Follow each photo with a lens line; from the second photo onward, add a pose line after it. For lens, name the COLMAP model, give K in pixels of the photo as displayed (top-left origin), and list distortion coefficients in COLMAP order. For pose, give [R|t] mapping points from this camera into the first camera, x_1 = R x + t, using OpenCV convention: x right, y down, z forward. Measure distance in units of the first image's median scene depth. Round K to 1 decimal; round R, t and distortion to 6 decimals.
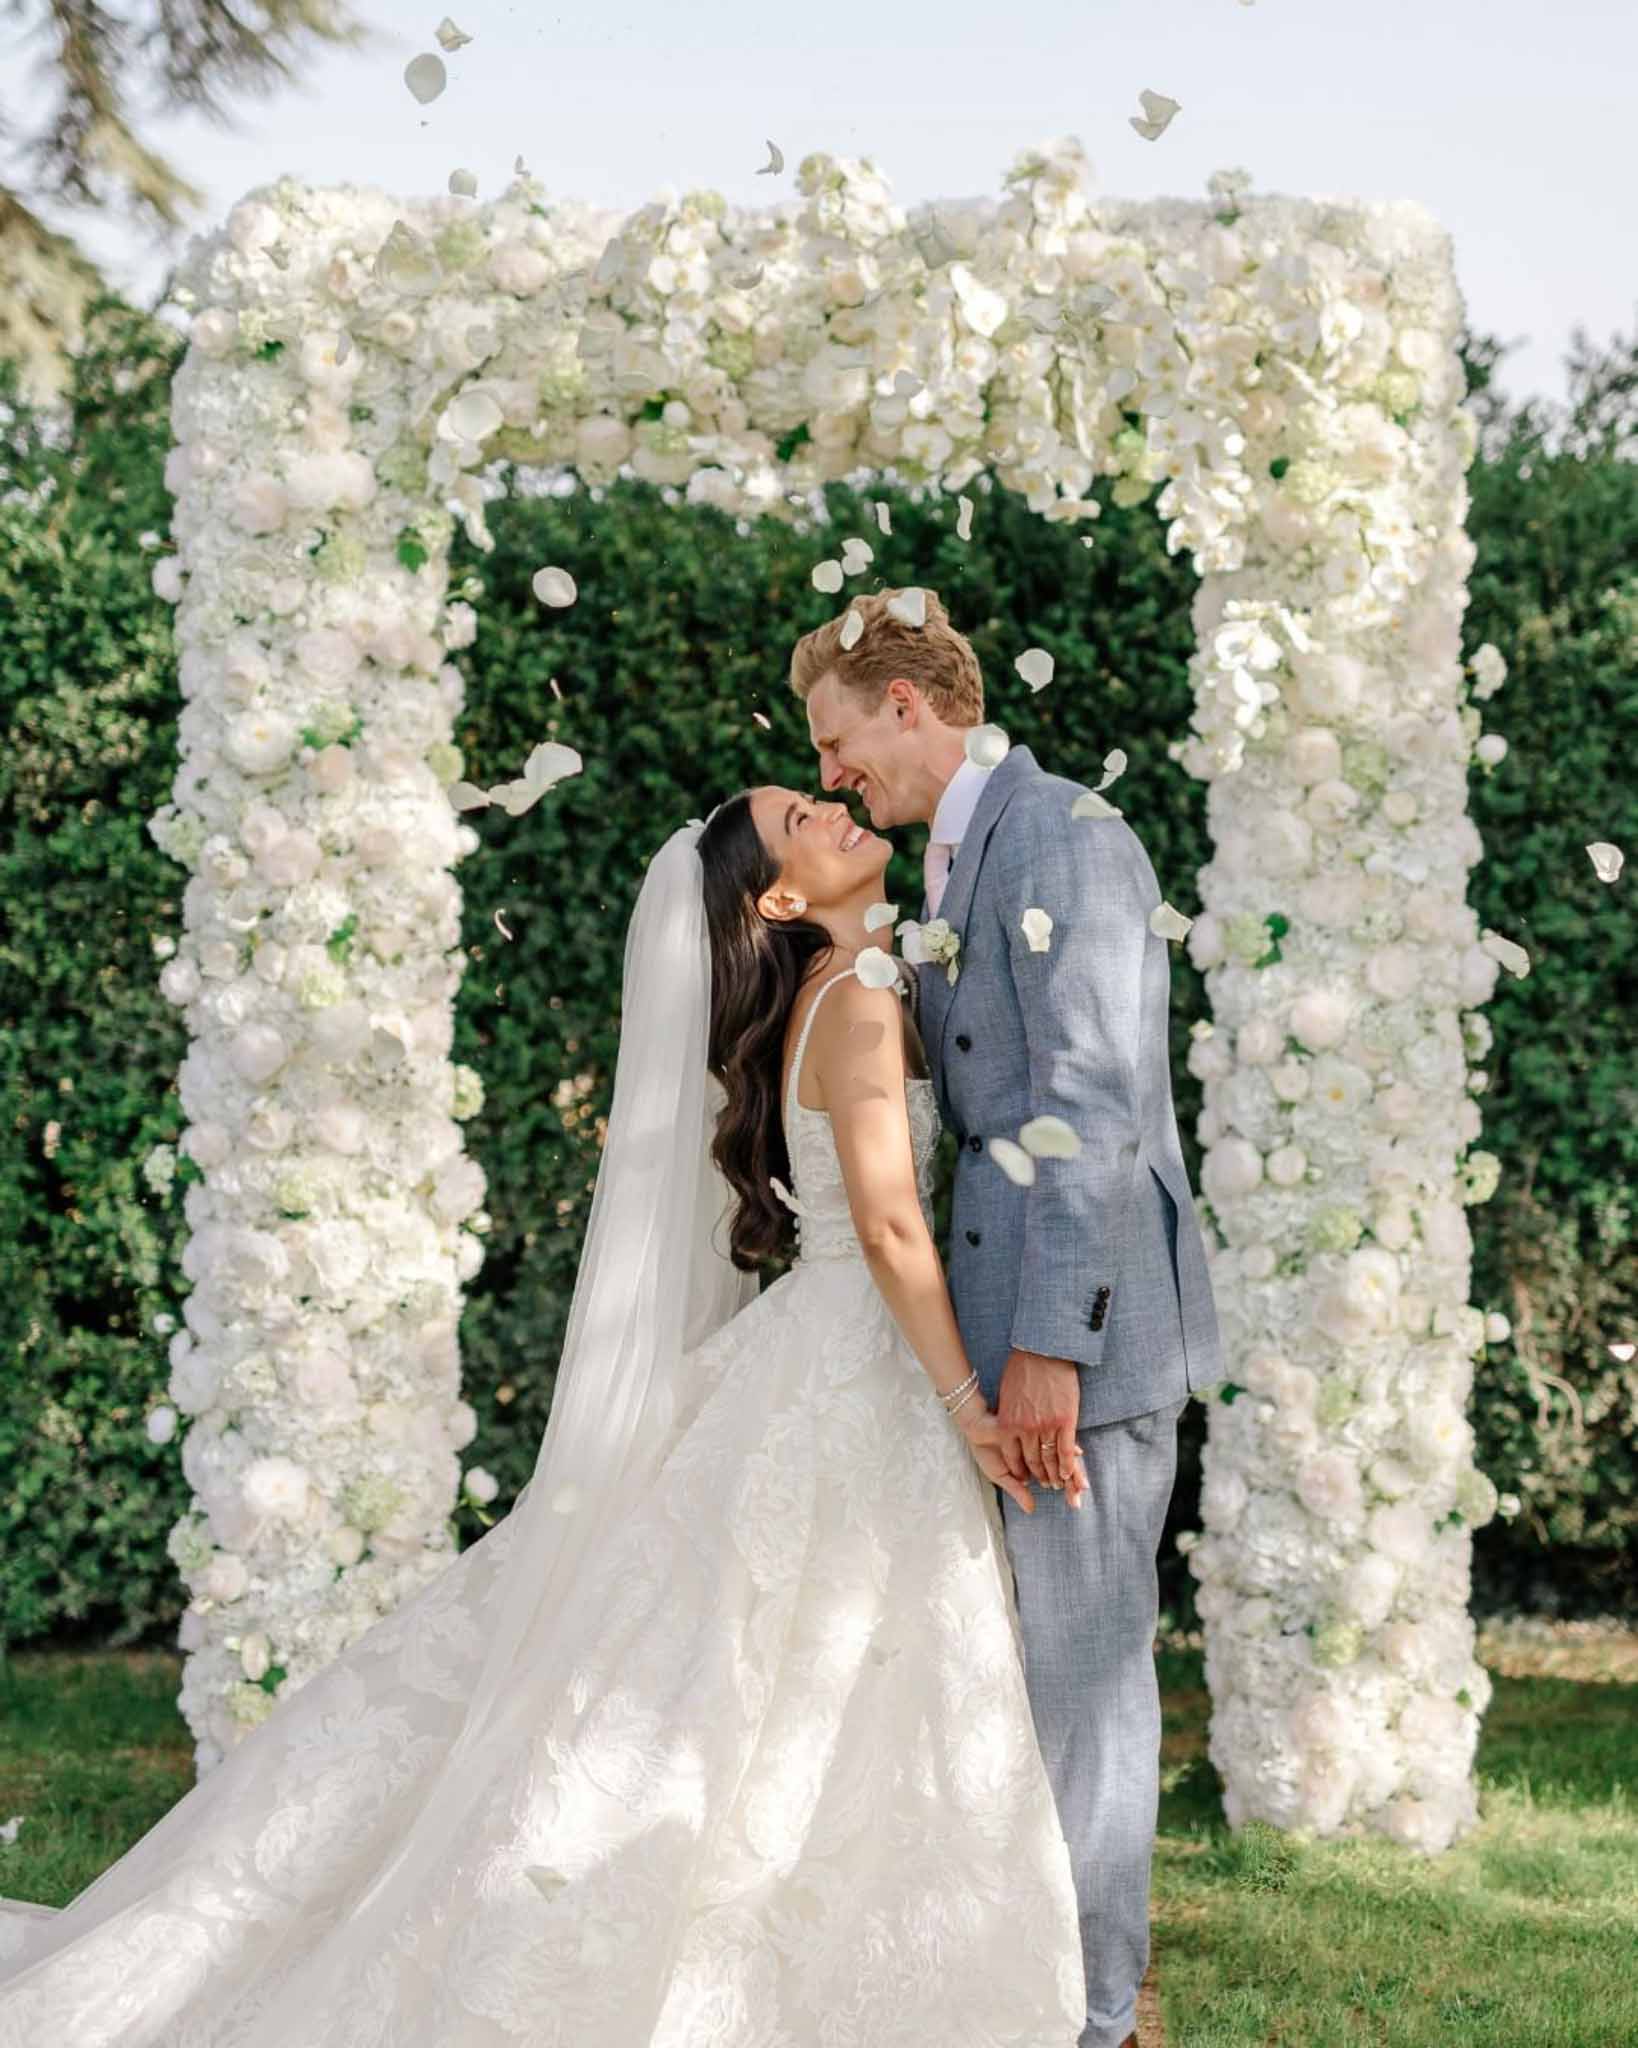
lens RADIAL K [[2281.7, 0, 819.0], [0, 2281.7, 1024.0], [0, 0, 1]] dist [-0.007665, -0.016686]
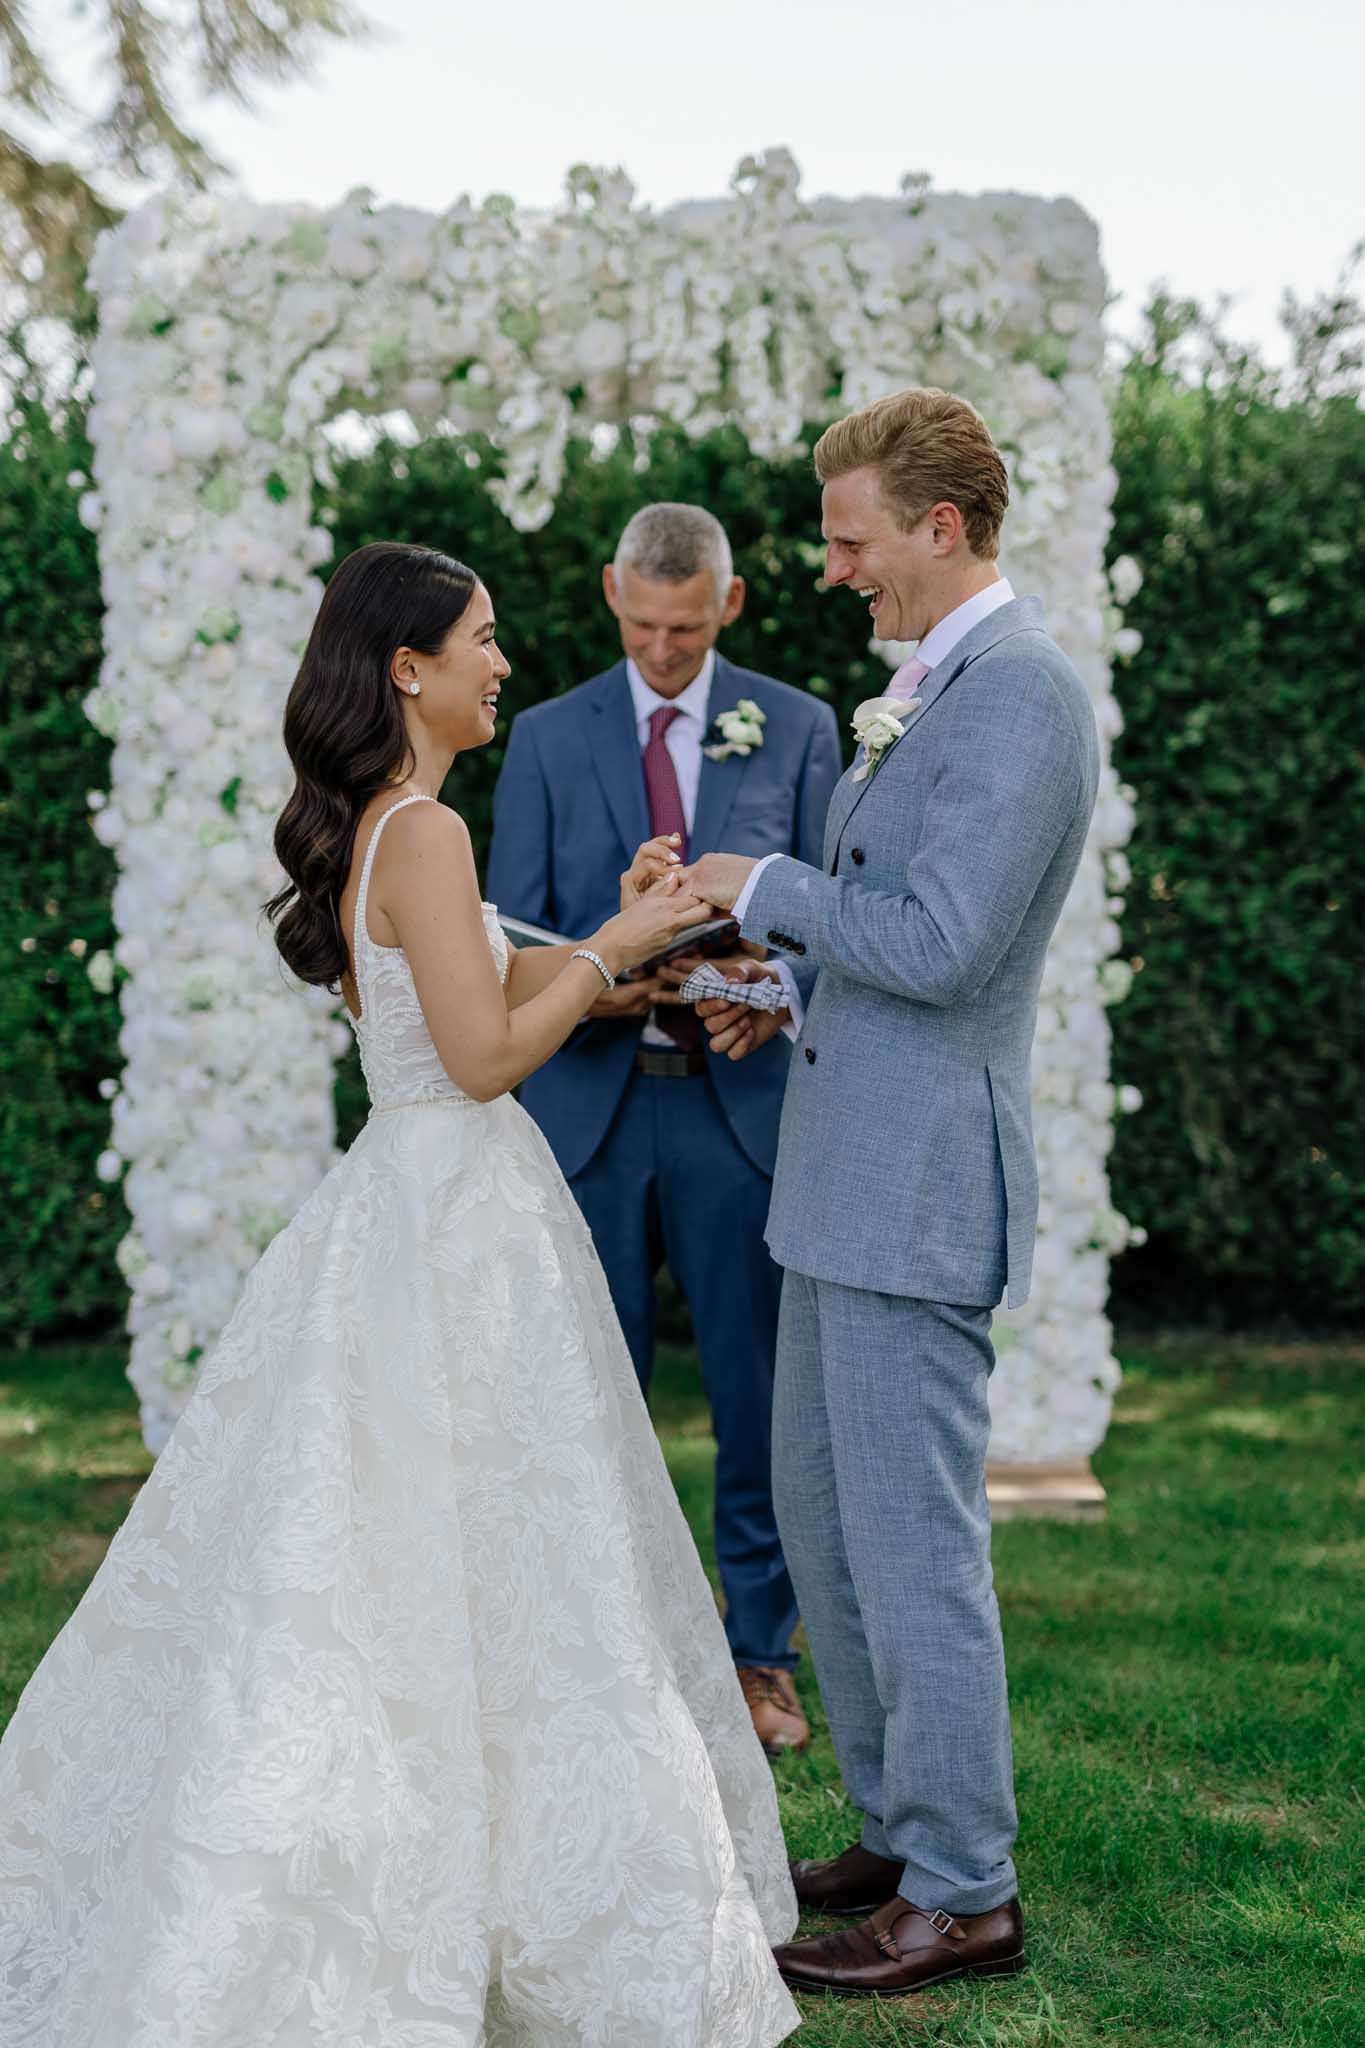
lens RADIAL K [[1859.9, 0, 682.5], [0, 1859.9, 1024.0], [0, 0, 1]] dist [-0.001540, 0.000893]
pose [[0.999057, 0.005580, -0.043066, 0.092433], [-0.001885, 0.996347, 0.085375, 0.002267], [0.043385, -0.085213, 0.995418, -0.050121]]
